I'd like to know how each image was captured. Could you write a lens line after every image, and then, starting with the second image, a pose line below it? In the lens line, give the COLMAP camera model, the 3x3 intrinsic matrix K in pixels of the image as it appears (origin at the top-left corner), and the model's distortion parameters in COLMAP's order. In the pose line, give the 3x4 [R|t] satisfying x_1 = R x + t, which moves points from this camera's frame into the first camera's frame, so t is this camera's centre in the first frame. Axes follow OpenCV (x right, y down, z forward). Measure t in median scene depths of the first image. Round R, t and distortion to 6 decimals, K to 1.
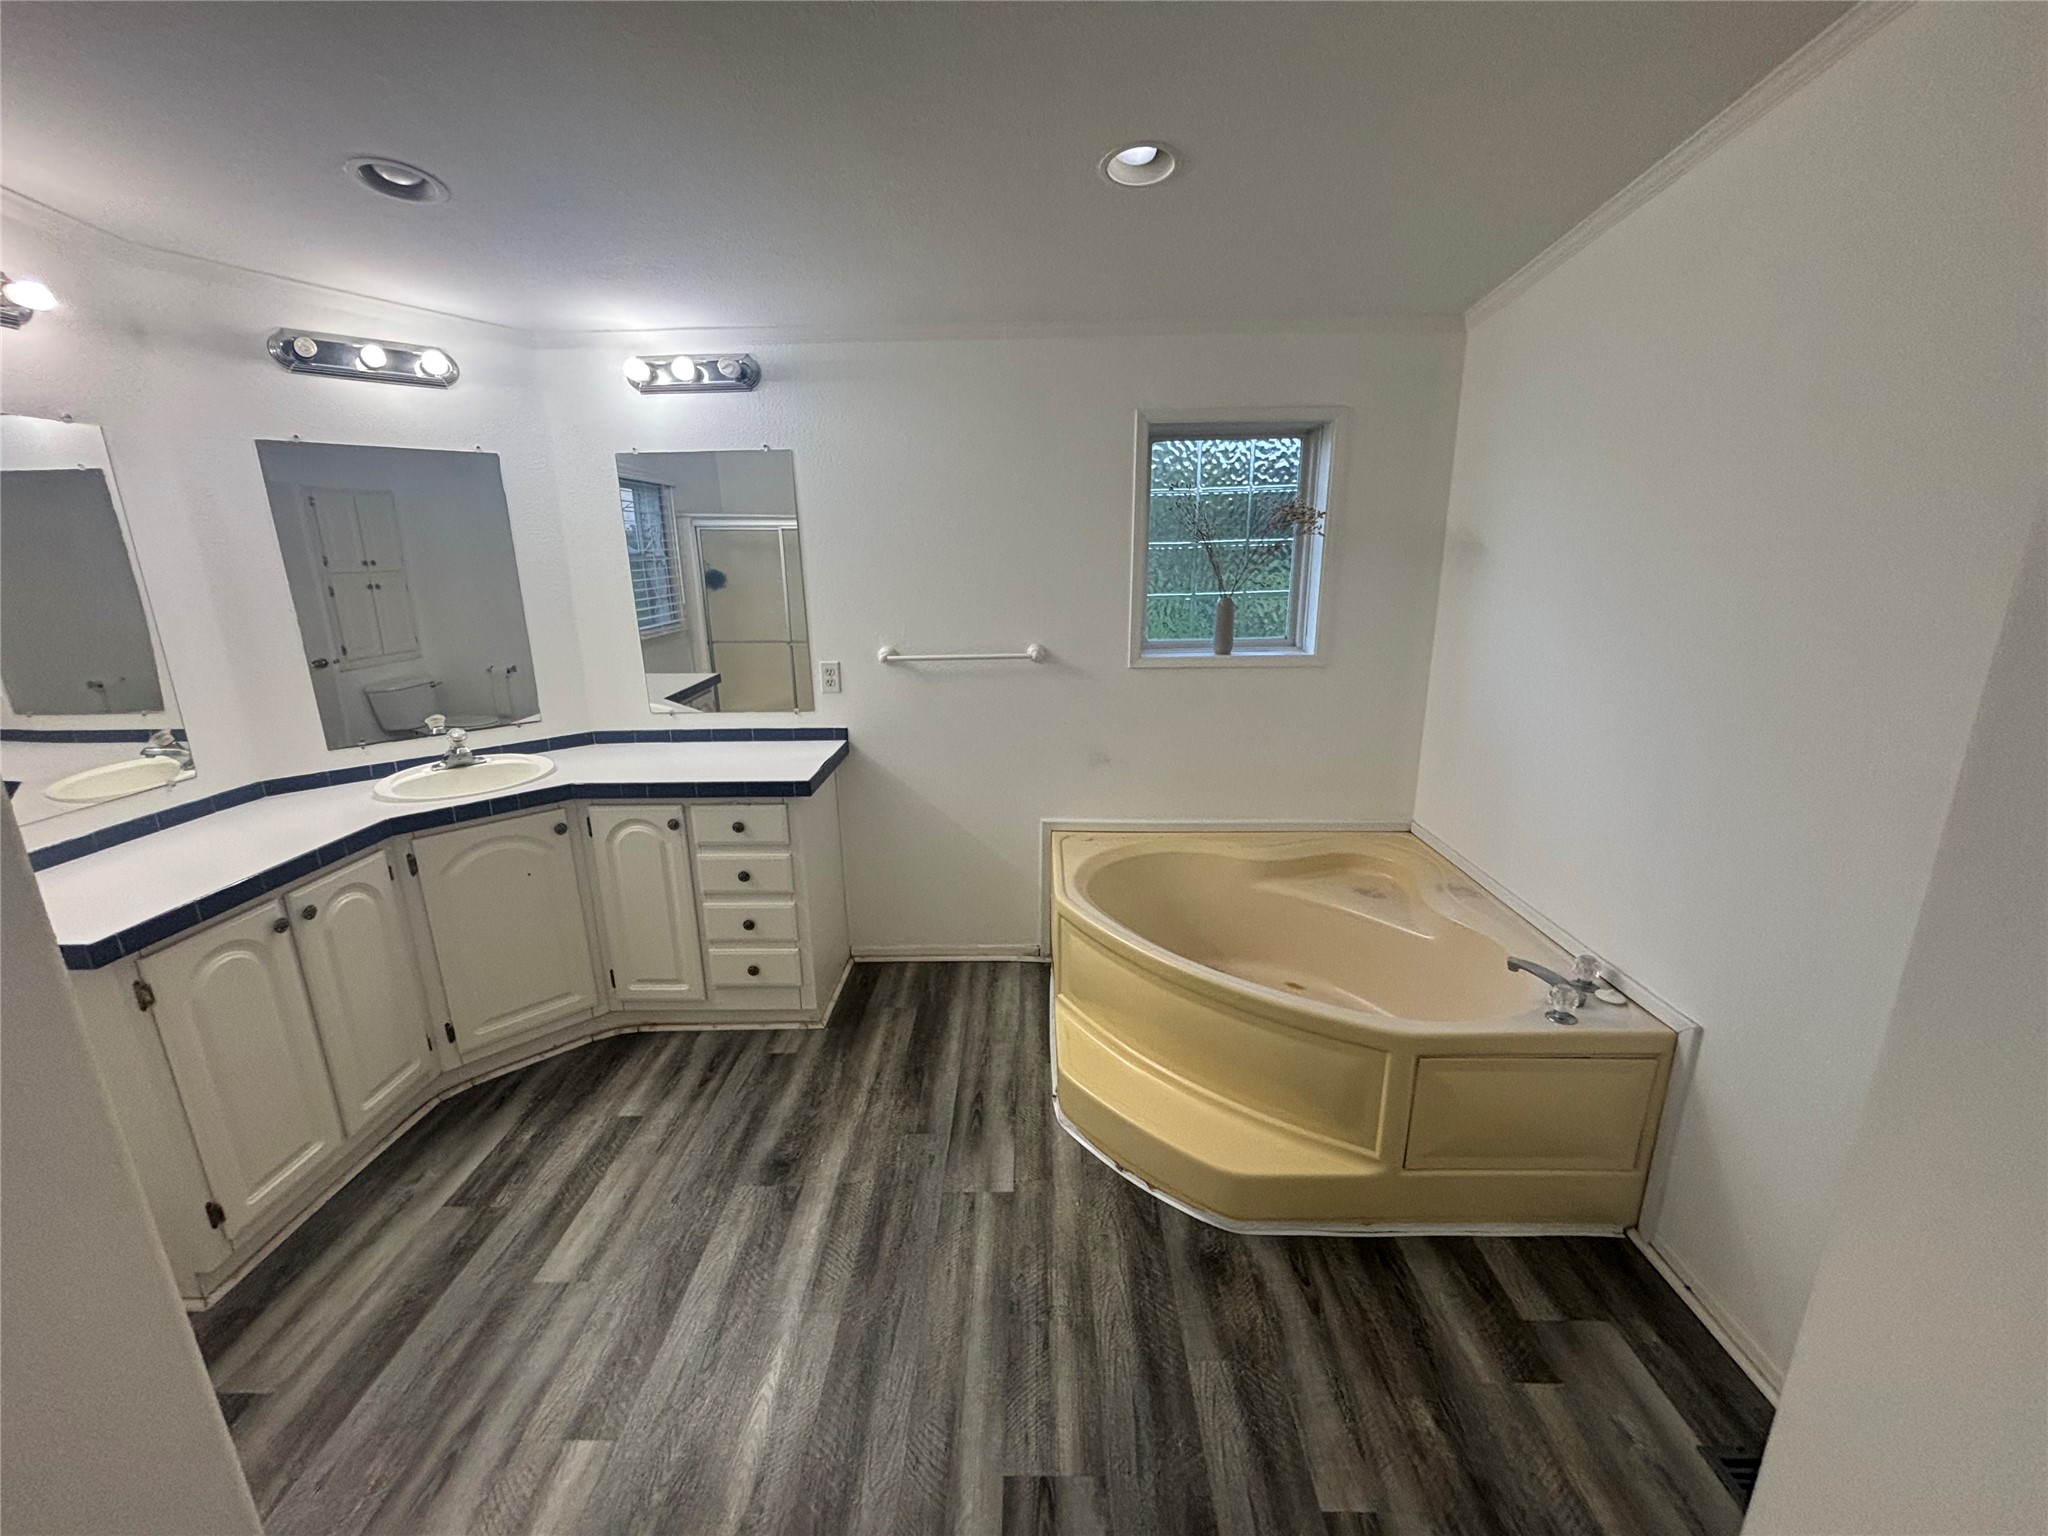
lens RADIAL K [[828.8, 0, 1024.0], [0, 828.8, 768.0], [0, 0, 1]] dist [0.005023, -0.000220]
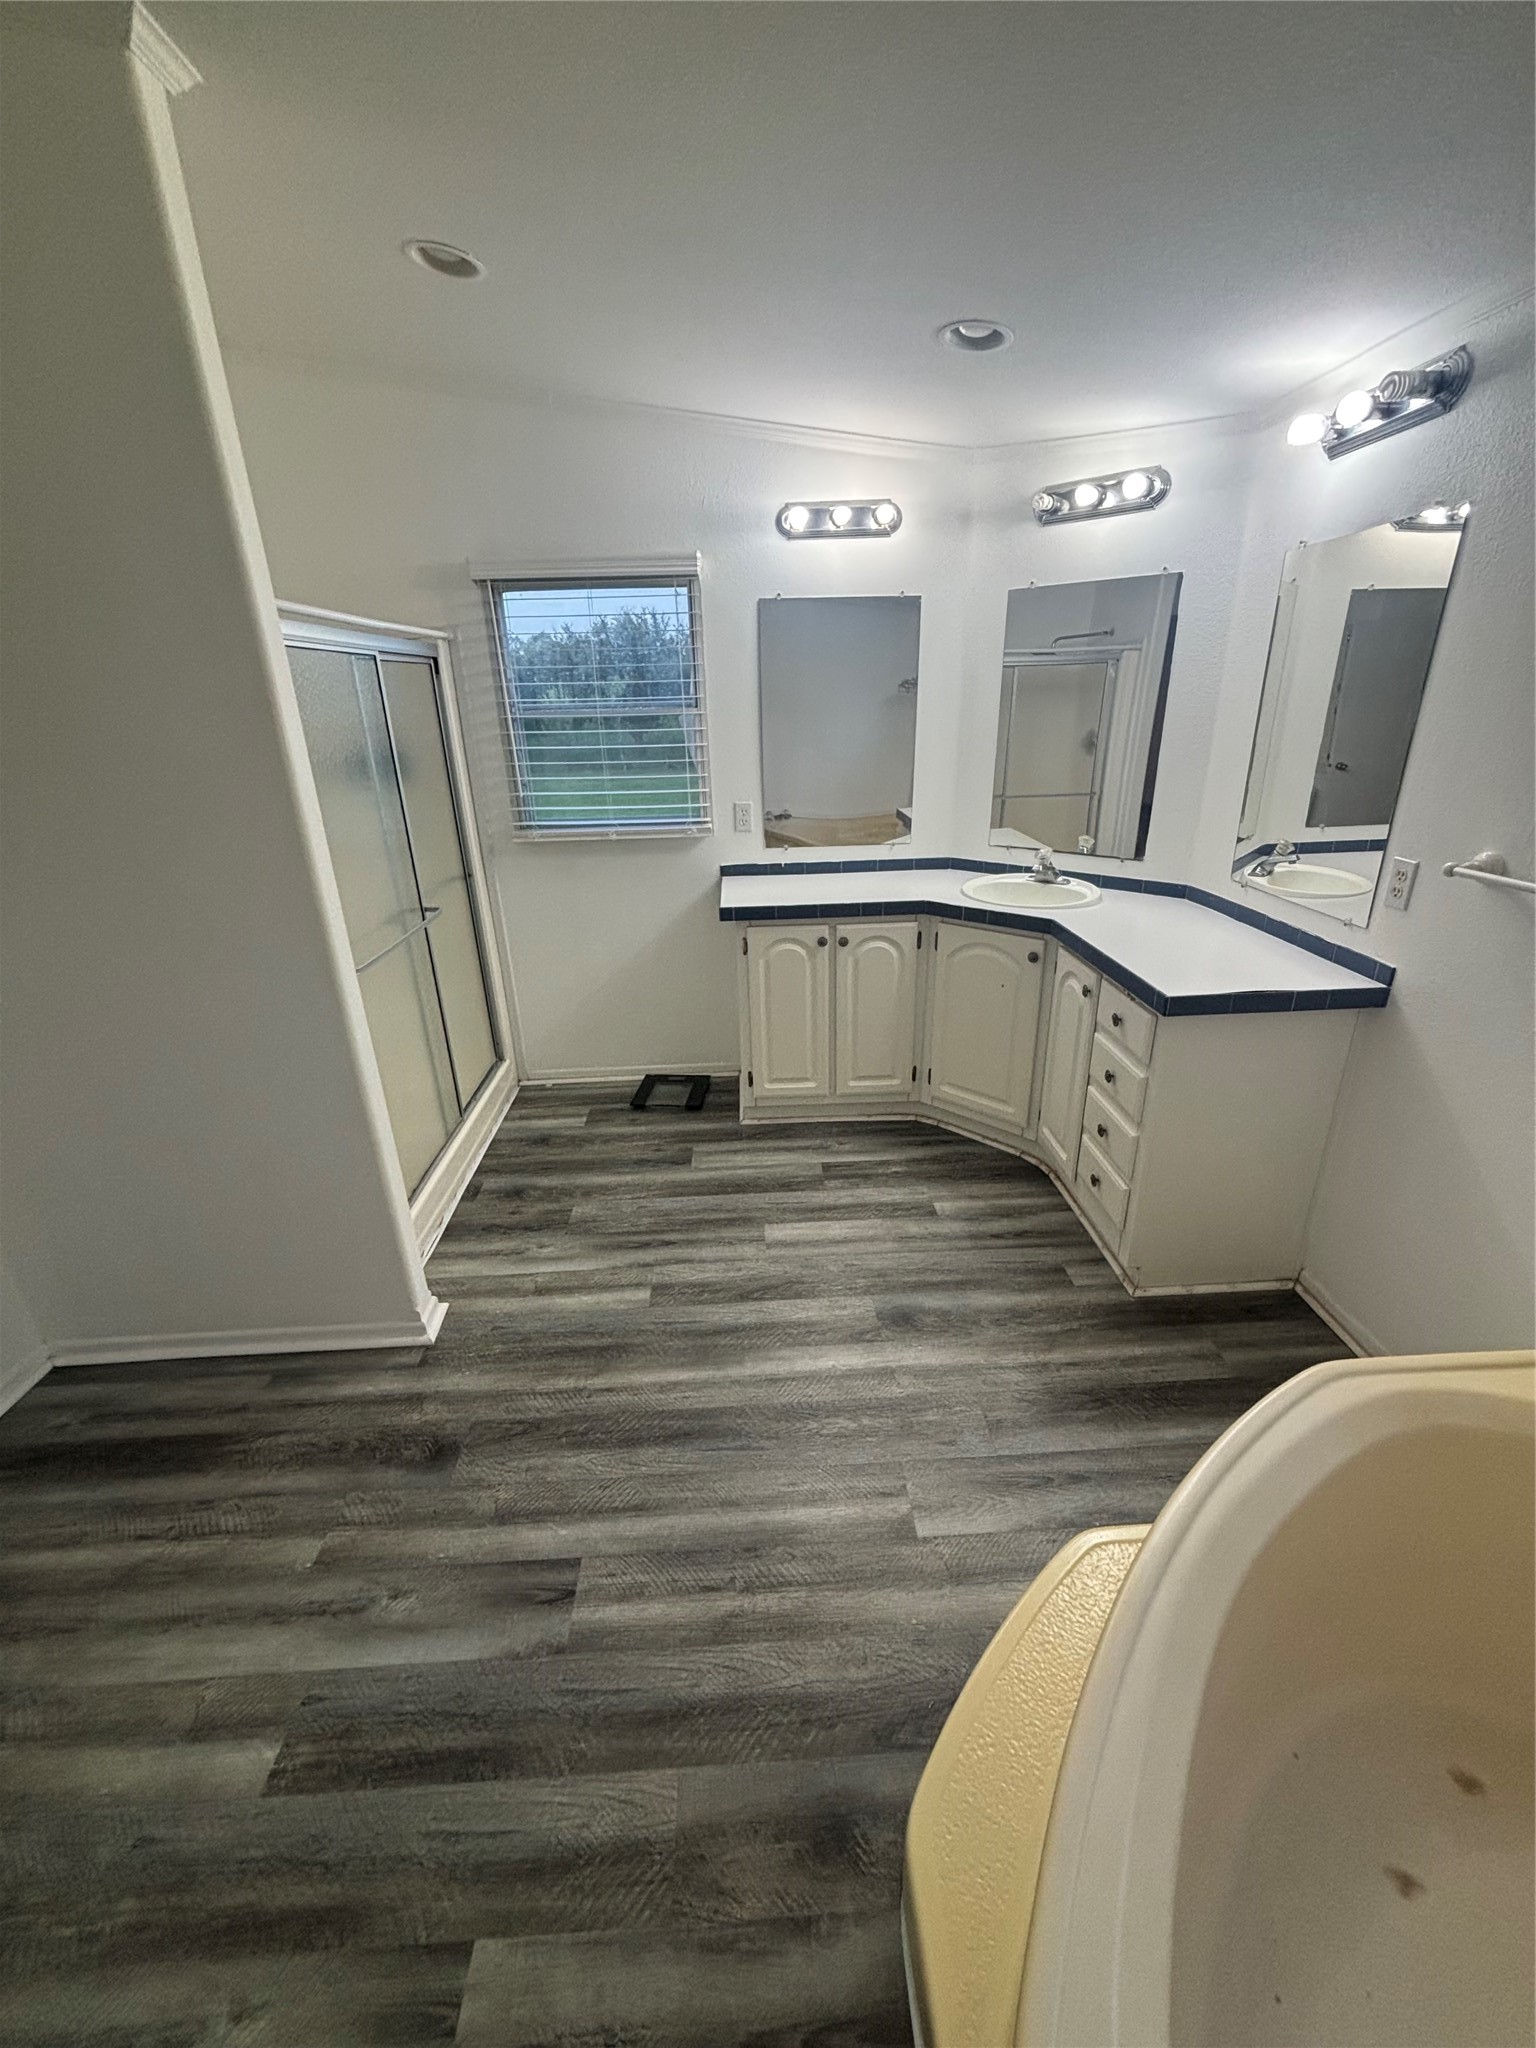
lens RADIAL K [[828.8, 0, 768.0], [0, 828.8, 1024.0], [0, 0, 1]] dist [0.005023, -0.000220]
pose [[0.056612, 0.378069, -0.924045, 0.512318], [-0.238896, 0.903773, 0.355139, -0.171162], [0.969394, 0.200645, 0.141484, 0.642741]]
